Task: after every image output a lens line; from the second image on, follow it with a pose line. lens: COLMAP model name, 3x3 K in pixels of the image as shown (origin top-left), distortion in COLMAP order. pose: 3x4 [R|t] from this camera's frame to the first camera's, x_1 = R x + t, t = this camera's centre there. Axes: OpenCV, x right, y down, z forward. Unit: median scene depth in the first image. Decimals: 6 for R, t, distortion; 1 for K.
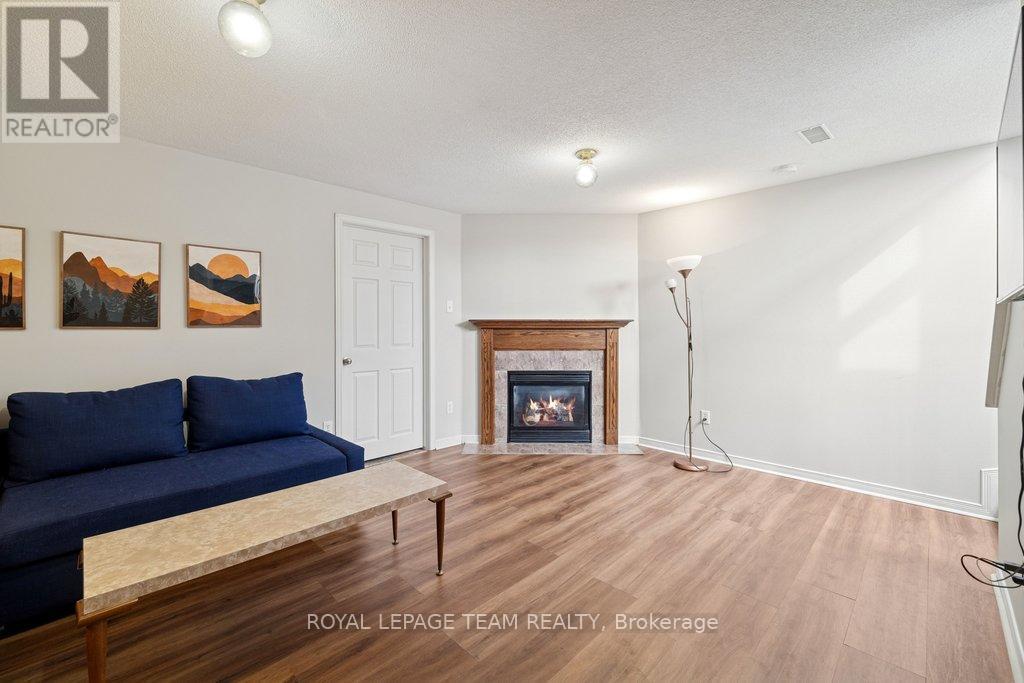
lens RADIAL K [[430.1, 0, 506.4], [0, 430.1, 331.4], [0, 0, 1]] dist [-0.001653, 0.001278]
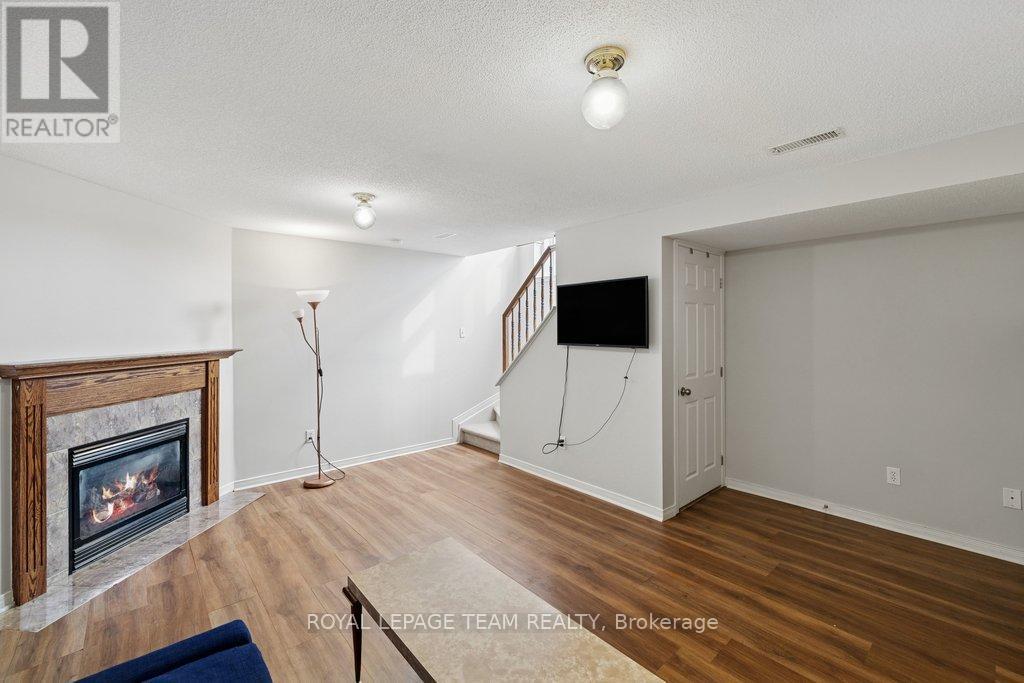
lens RADIAL K [[430.1, 0, 507.8], [0, 430.1, 328.5], [0, 0, 1]] dist [-0.001653, 0.001278]
pose [[0.074689, -0.002306, 0.997204, -0.529332], [0.017230, 0.999851, 0.001022, -0.059210], [-0.997058, 0.017105, 0.074718, 0.376221]]
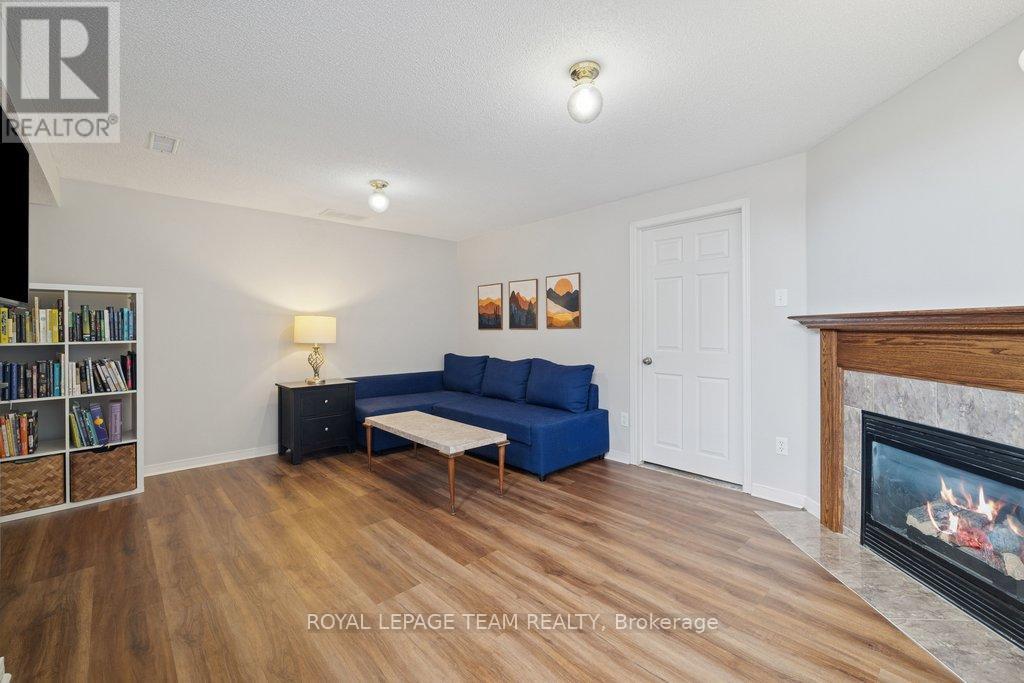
lens RADIAL K [[430.1, 0, 507.3], [0, 430.1, 333.2], [0, 0, 1]] dist [-0.001653, 0.001278]
pose [[-0.043359, 0.013498, -0.998968, 0.560268], [-0.005394, 0.999891, 0.013744, -0.008516], [0.999045, 0.005984, -0.043281, 0.588848]]
